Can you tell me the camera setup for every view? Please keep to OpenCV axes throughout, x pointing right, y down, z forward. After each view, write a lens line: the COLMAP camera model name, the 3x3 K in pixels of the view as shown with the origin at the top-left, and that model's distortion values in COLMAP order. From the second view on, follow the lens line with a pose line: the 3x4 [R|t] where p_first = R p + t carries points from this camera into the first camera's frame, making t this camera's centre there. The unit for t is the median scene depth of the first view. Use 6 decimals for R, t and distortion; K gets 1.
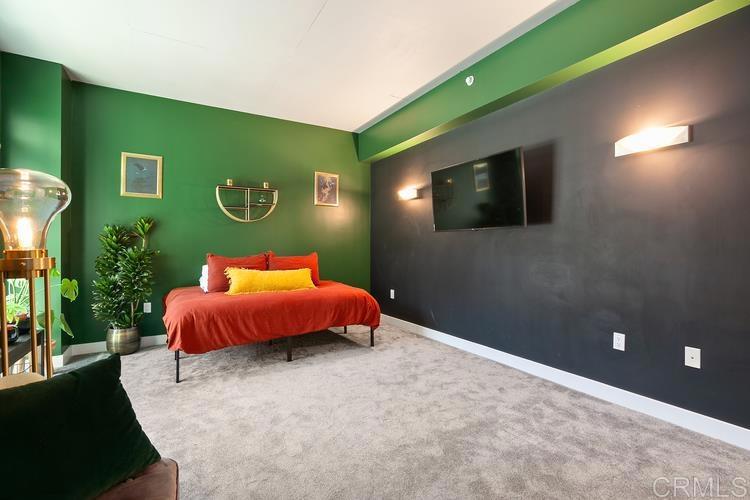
lens RADIAL K [[339.2, 0, 370.8], [0, 339.2, 250.6], [0, 0, 1]] dist [-0.019240, 0.005451]
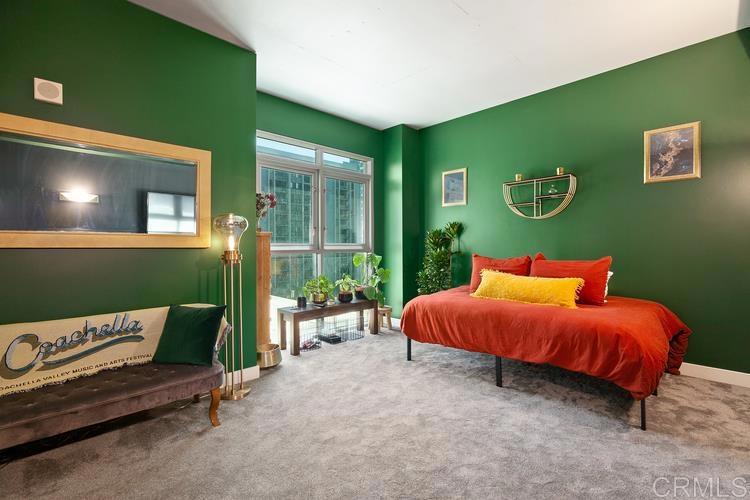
lens RADIAL K [[339.2, 0, 373.9], [0, 339.2, 245.9], [0, 0, 1]] dist [-0.019240, 0.005451]
pose [[0.237845, 0.003395, -0.971297, 0.488267], [-0.008997, 0.999959, 0.001292, -0.015630], [0.971261, 0.008432, 0.237866, 0.499450]]
